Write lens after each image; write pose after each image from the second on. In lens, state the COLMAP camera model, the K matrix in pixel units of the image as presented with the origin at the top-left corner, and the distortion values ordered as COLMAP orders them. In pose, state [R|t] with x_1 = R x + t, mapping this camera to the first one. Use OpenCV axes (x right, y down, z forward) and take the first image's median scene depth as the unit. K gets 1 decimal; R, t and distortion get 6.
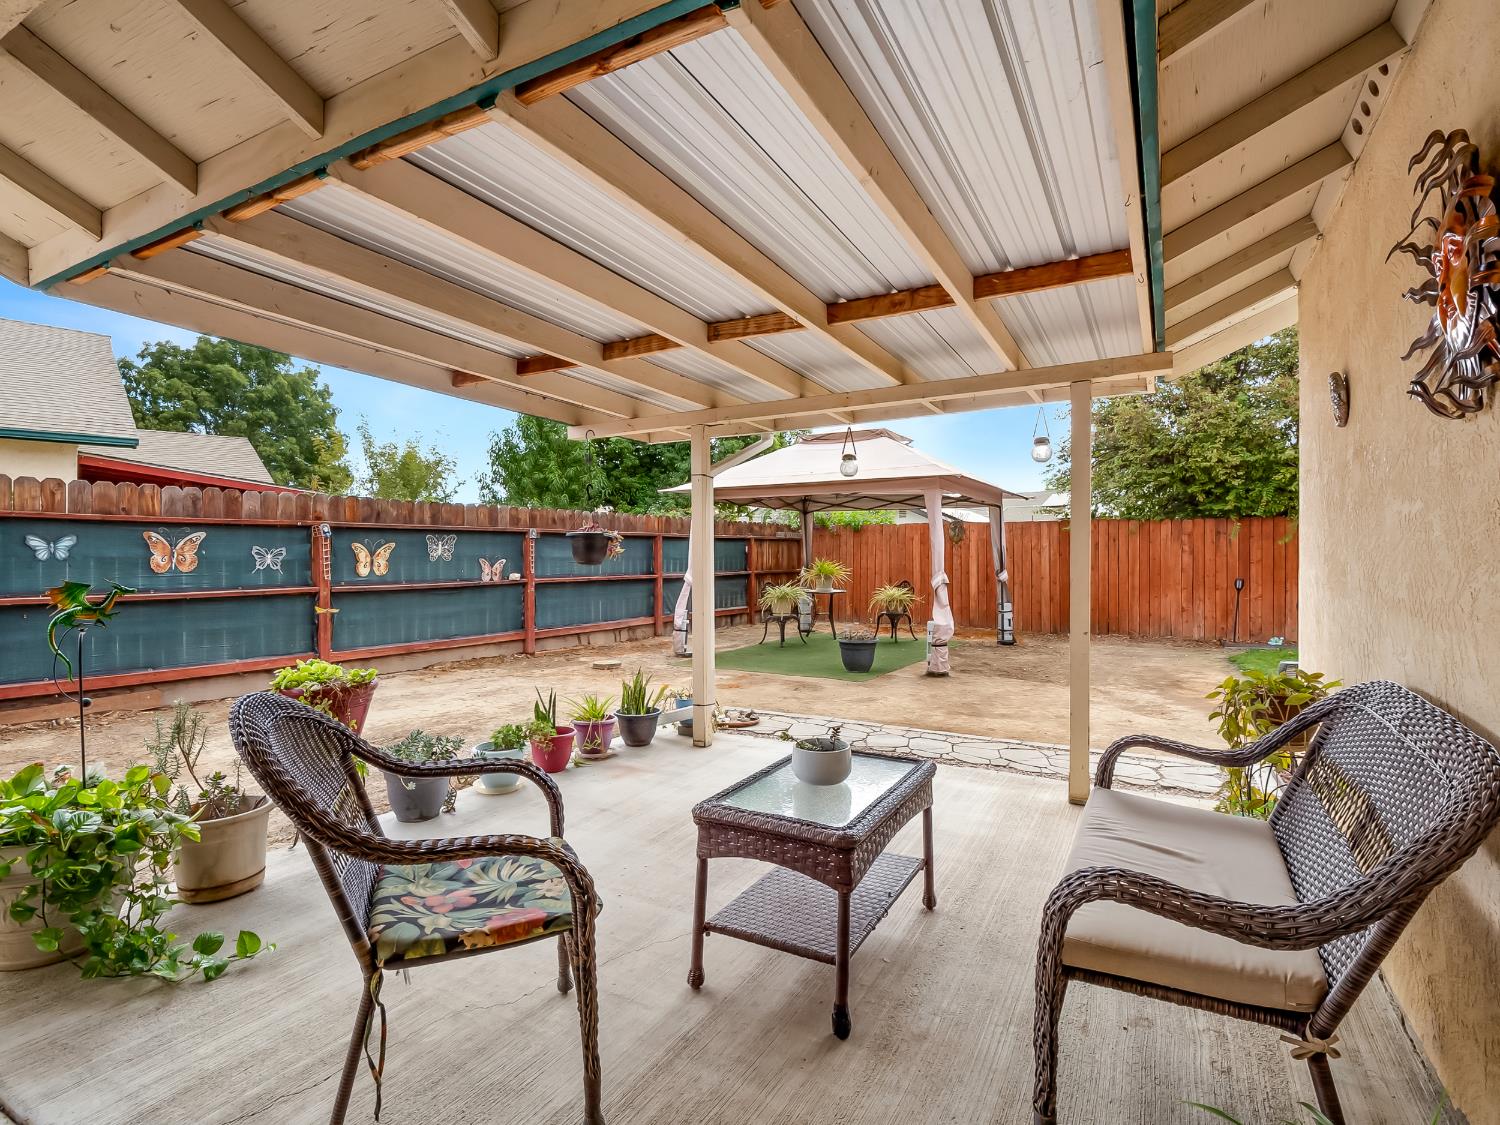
lens RADIAL K [[743.0, 0, 764.3], [0, 743.0, 571.8], [0, 0, 1]] dist [-0.014762, -0.001205]
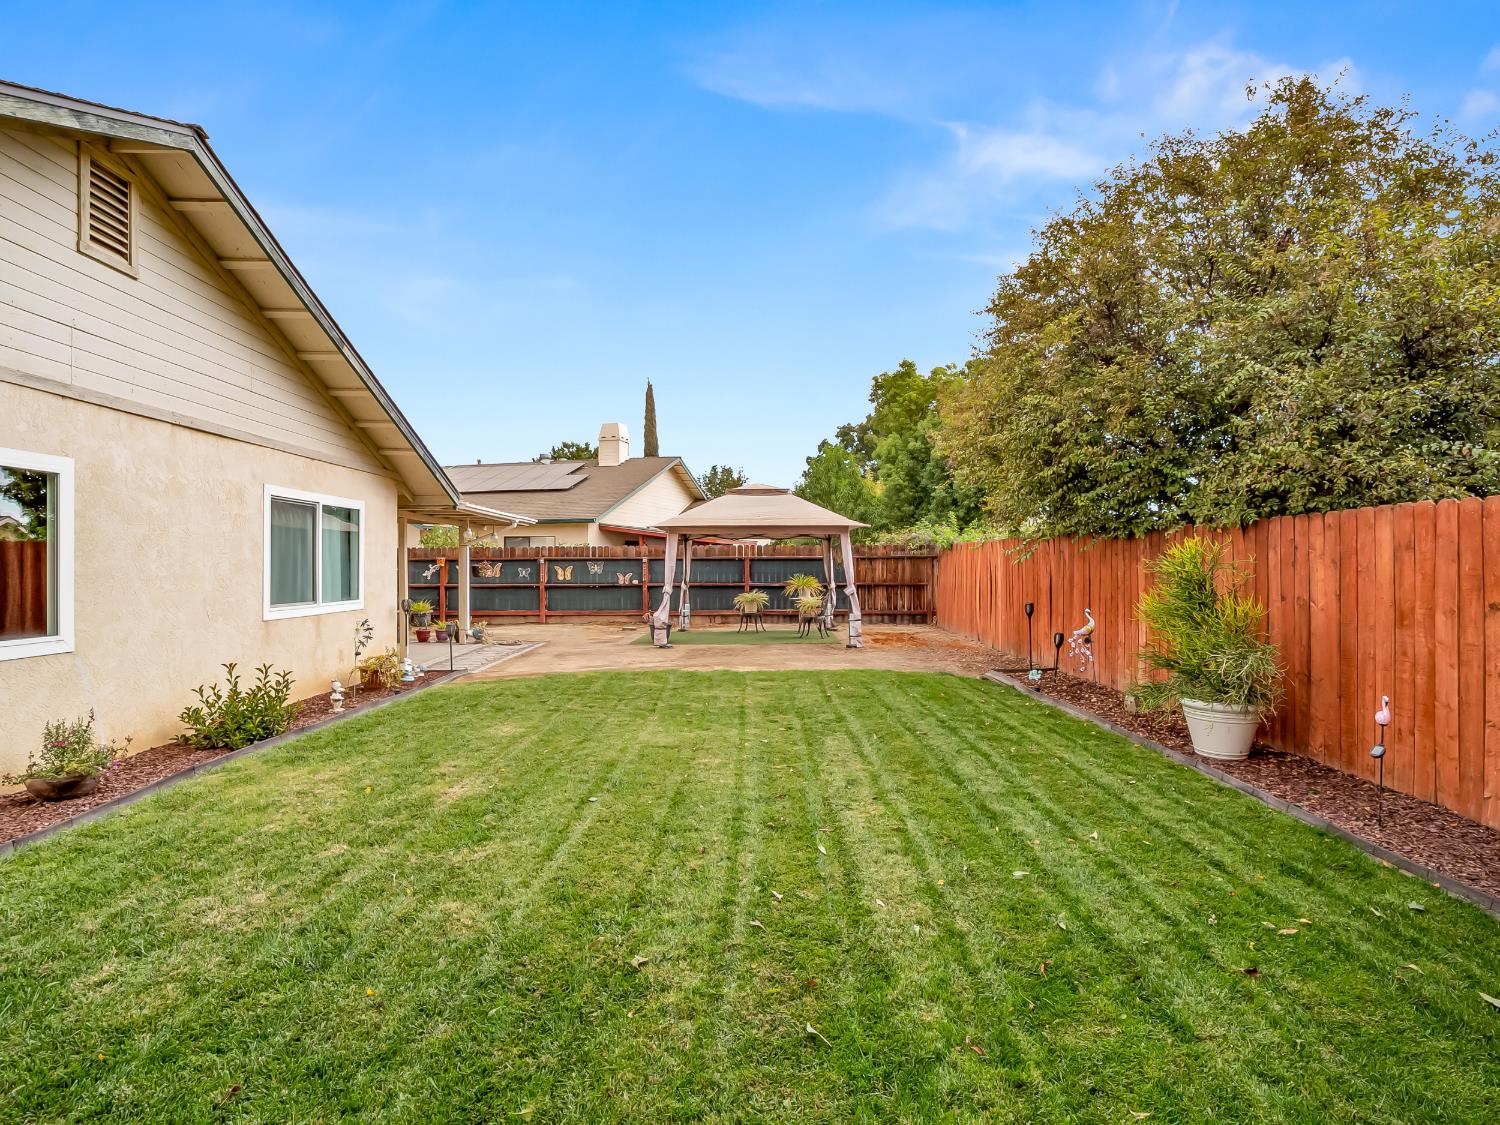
lens RADIAL K [[743.0, 0, 770.6], [0, 743.0, 572.8], [0, 0, 1]] dist [-0.014762, -0.001205]
pose [[0.507540, 0.011725, -0.861548, 1.228448], [-0.017115, 0.999847, 0.003525, -0.024776], [0.861458, 0.012956, 0.507664, 0.253021]]
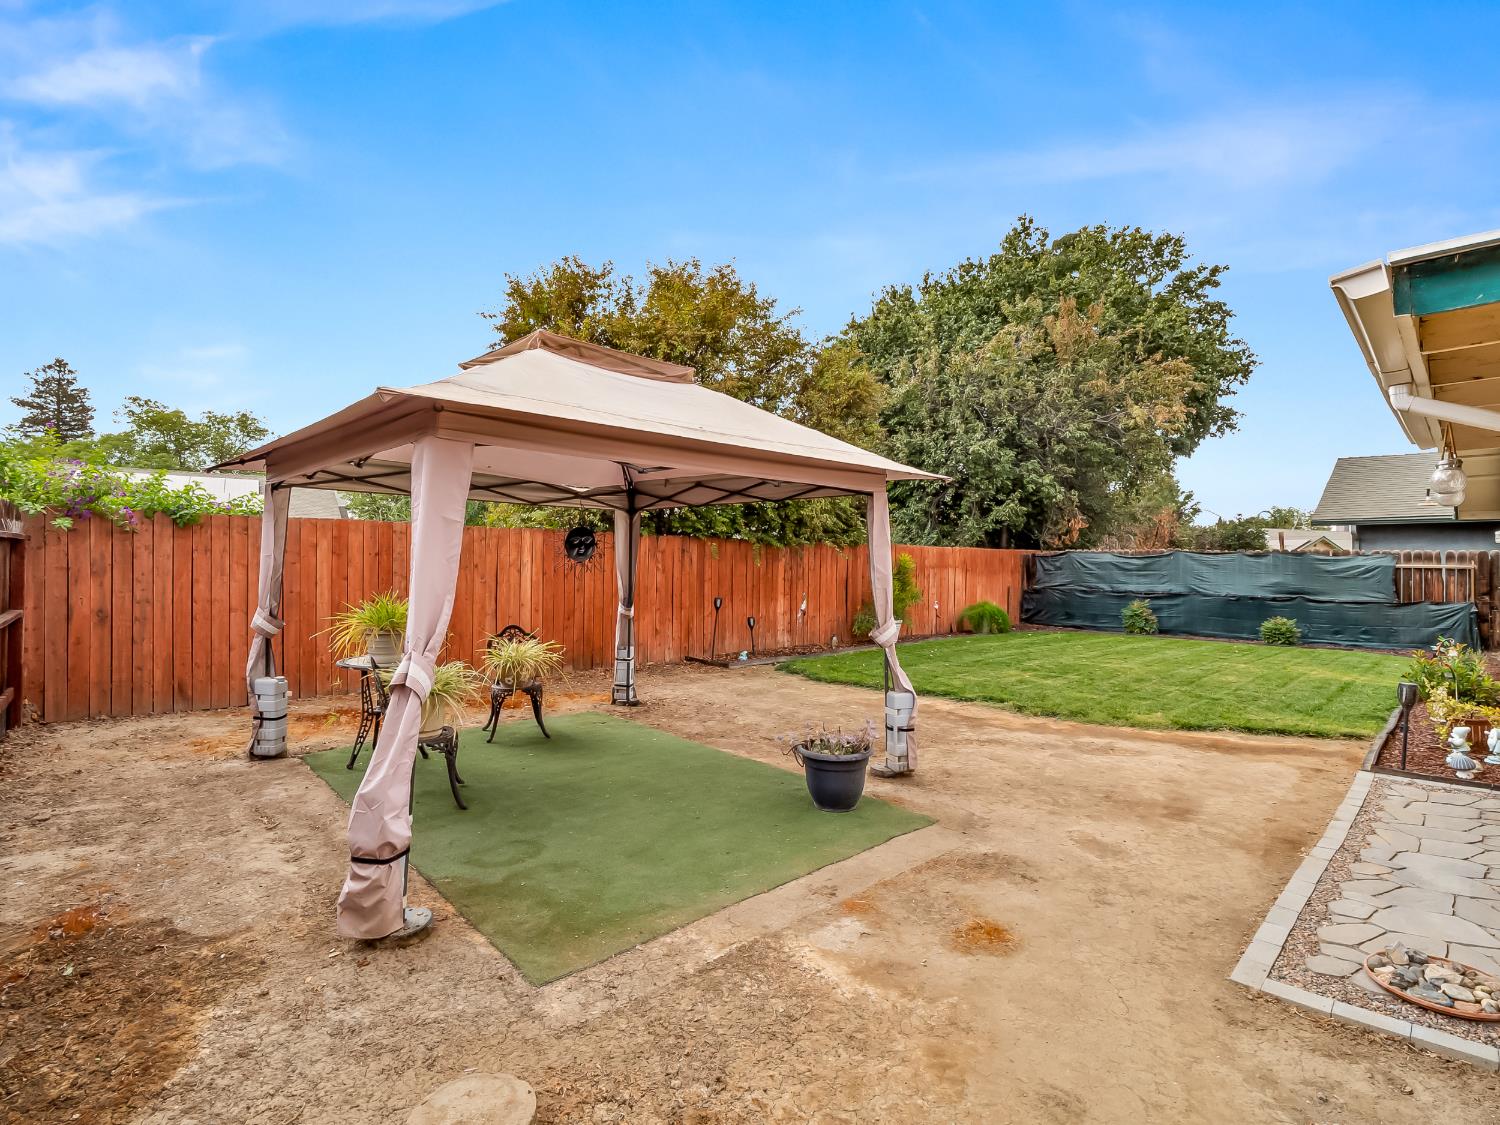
lens RADIAL K [[743.0, 0, 753.6], [0, 743.0, 558.4], [0, 0, 1]] dist [-0.014762, -0.001205]
pose [[0.281886, 0.007887, 0.959416, -0.306323], [0.007464, 0.999918, -0.010413, -0.032313], [-0.959419, 0.010096, 0.281804, 0.646365]]
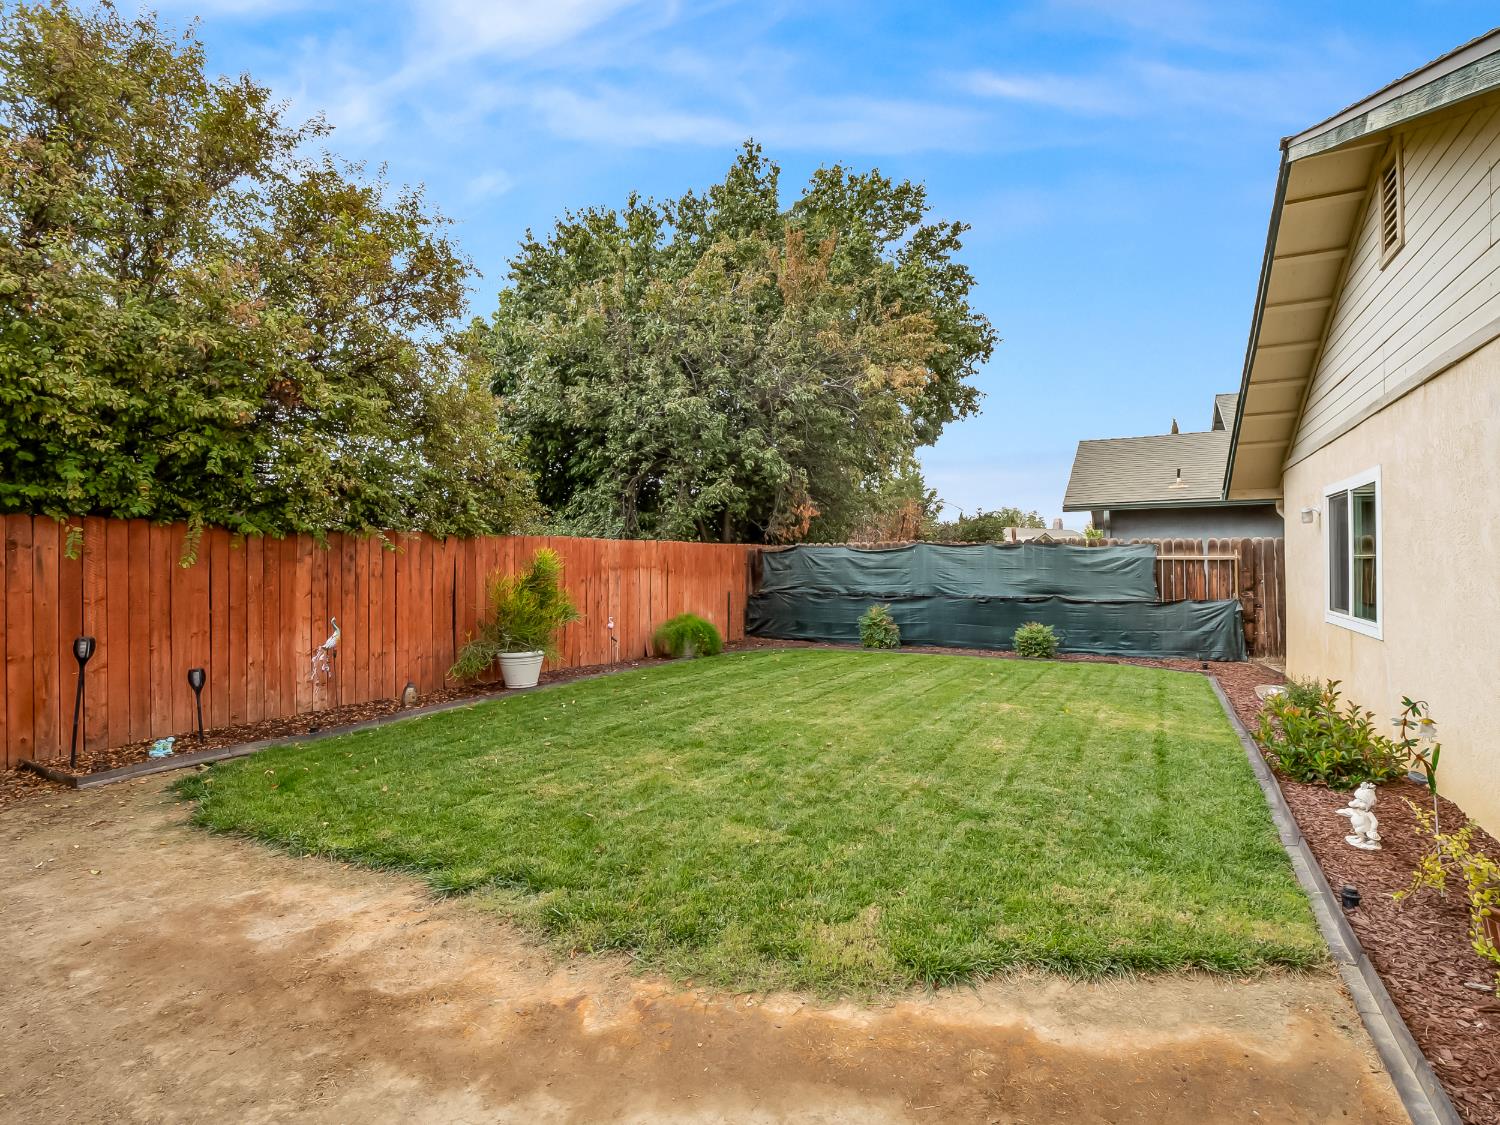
lens RADIAL K [[743.0, 0, 754.0], [0, 743.0, 562.0], [0, 0, 1]] dist [-0.014762, -0.001205]
pose [[-0.008426, 0.002136, 0.999962, 0.138801], [0.023791, 0.999715, -0.001935, -0.029644], [-0.999681, 0.023774, -0.008474, 0.533290]]
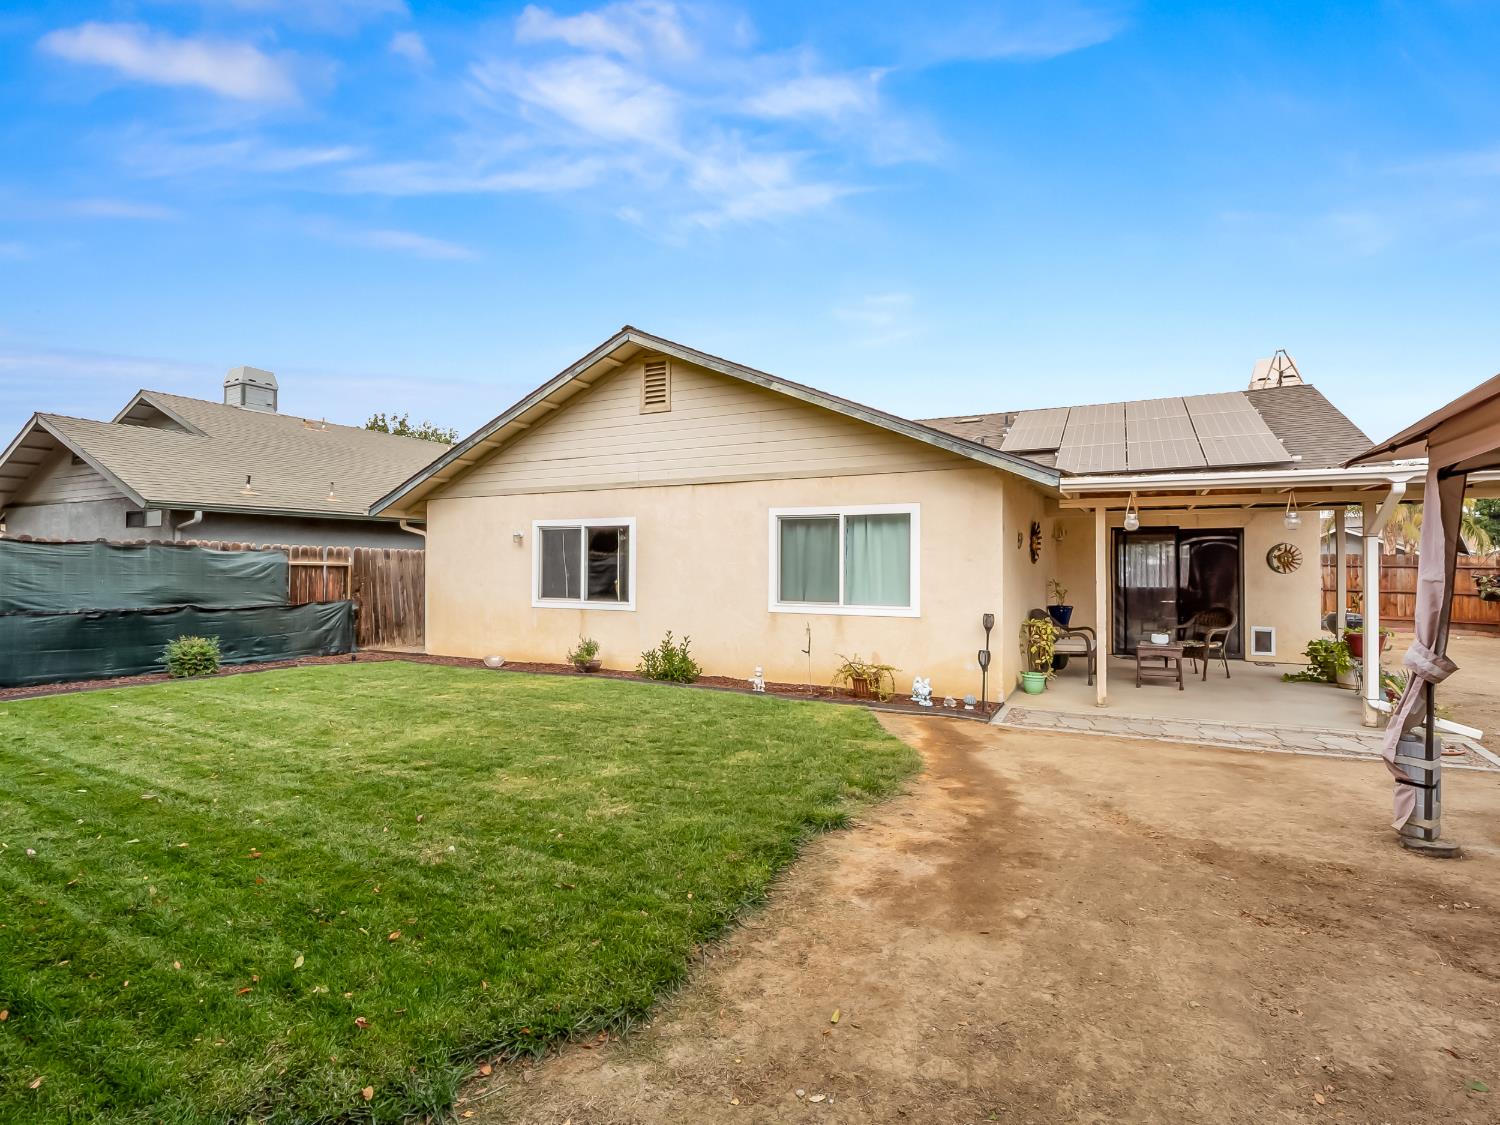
lens RADIAL K [[743.0, 0, 764.2], [0, 743.0, 556.4], [0, 0, 1]] dist [-0.014762, -0.001205]
pose [[-0.999685, -0.002682, -0.024963, 0.488269], [-0.002781, 0.999988, 0.003946, -0.040213], [0.024952, 0.004014, -0.999681, 1.040932]]
